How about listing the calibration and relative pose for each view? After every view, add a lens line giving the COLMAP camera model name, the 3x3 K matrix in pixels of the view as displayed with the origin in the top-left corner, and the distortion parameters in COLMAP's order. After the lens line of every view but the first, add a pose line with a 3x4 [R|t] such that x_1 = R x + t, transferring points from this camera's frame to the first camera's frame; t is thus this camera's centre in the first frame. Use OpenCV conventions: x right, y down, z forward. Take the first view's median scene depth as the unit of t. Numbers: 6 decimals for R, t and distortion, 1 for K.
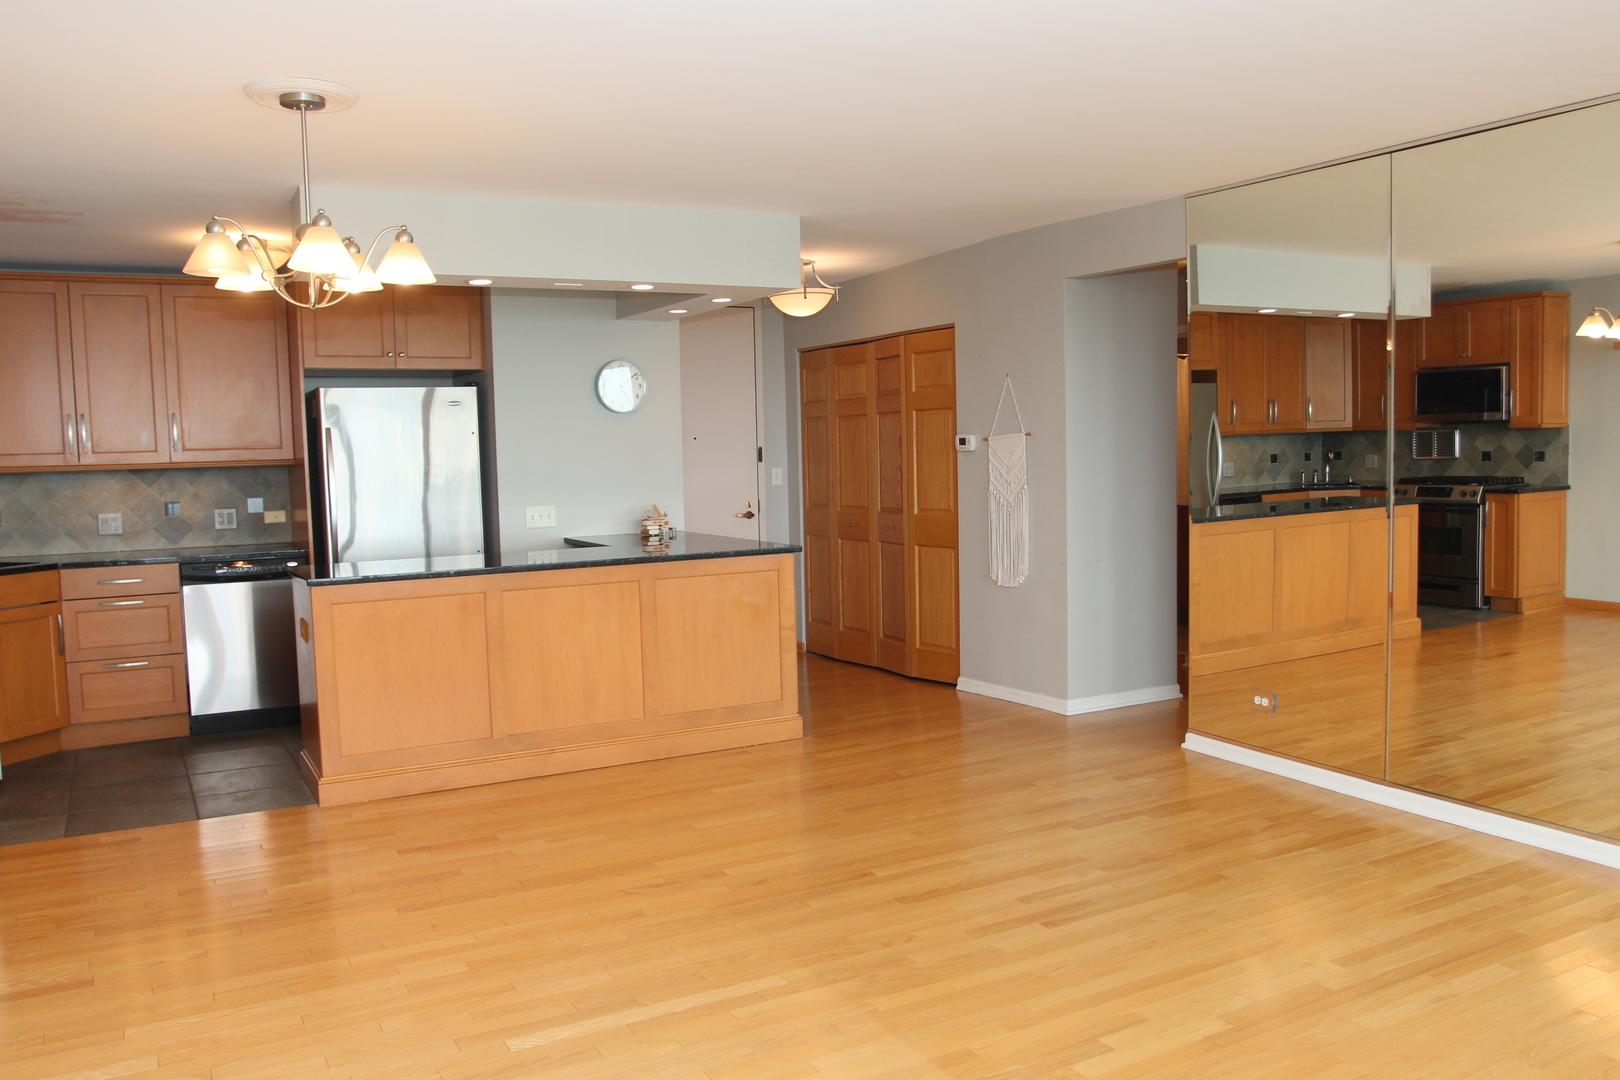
lens RADIAL K [[1281.0, 0, 810.5], [0, 1281.0, 535.7], [0, 0, 1]] dist [-0.091575, 0.049745]
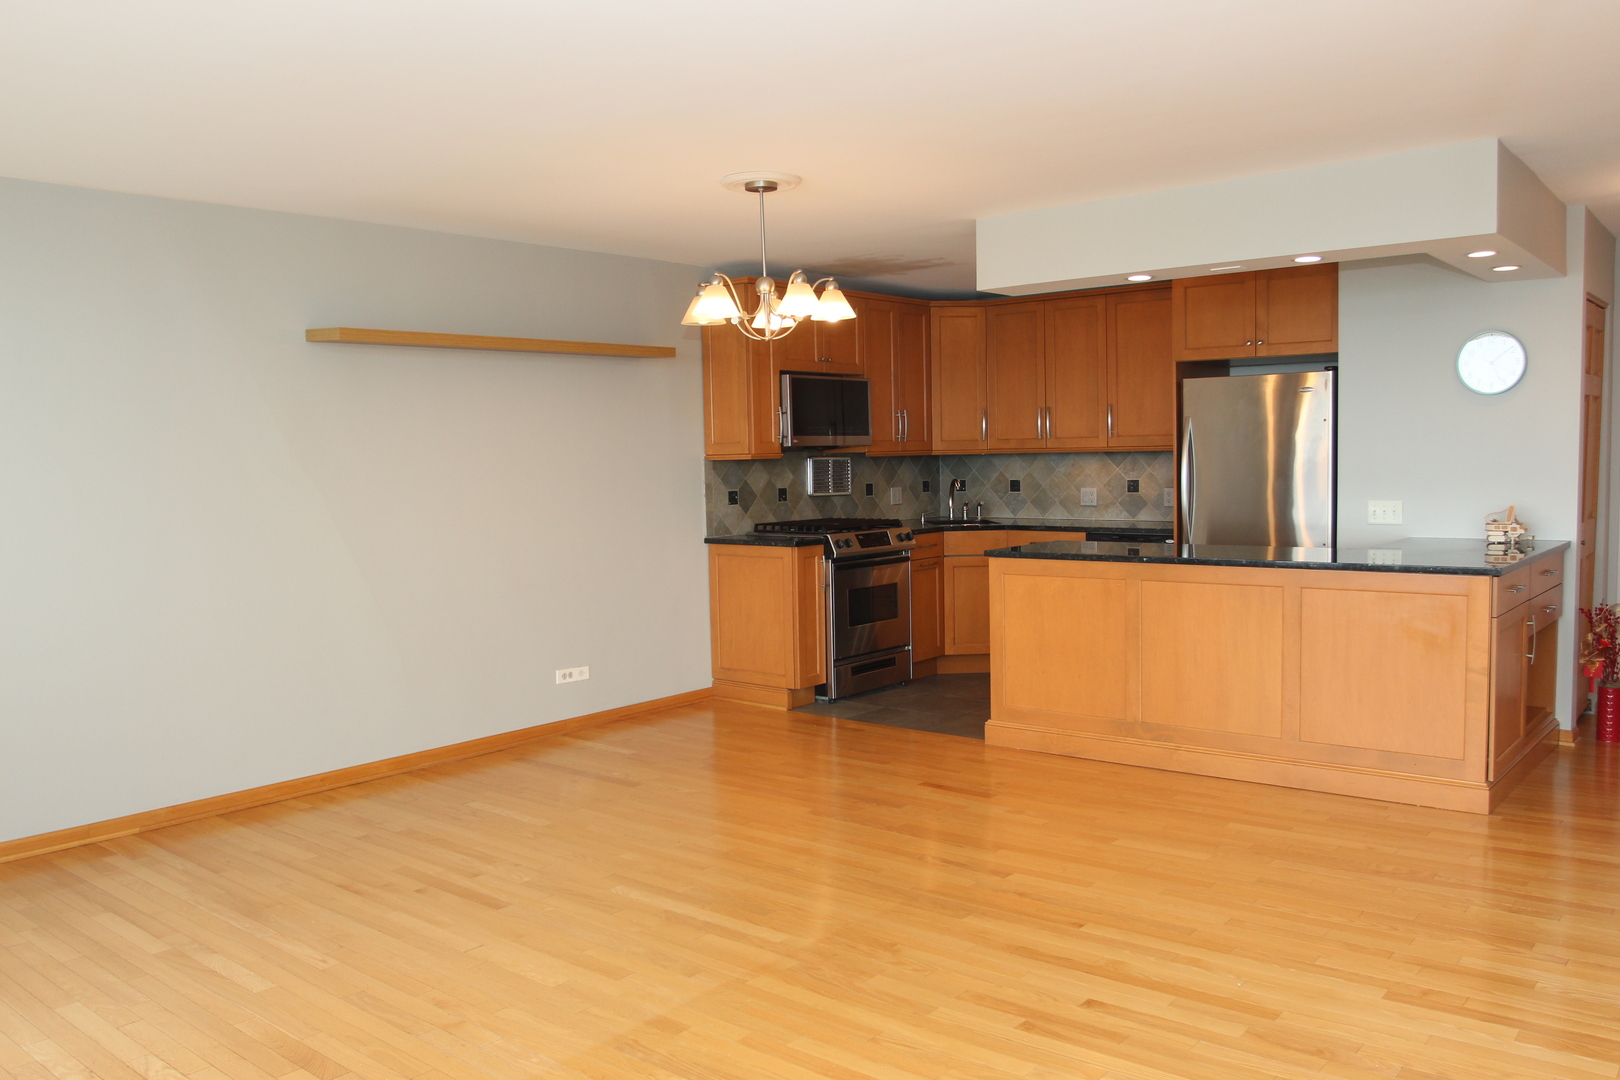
lens RADIAL K [[1281.0, 0, 810.1], [0, 1281.0, 543.7], [0, 0, 1]] dist [-0.091575, 0.049745]
pose [[0.358172, 0.081014, -0.930134, 0.501624], [-0.050087, 0.996461, 0.067504, -0.034445], [0.932311, 0.022409, 0.360962, 0.313820]]
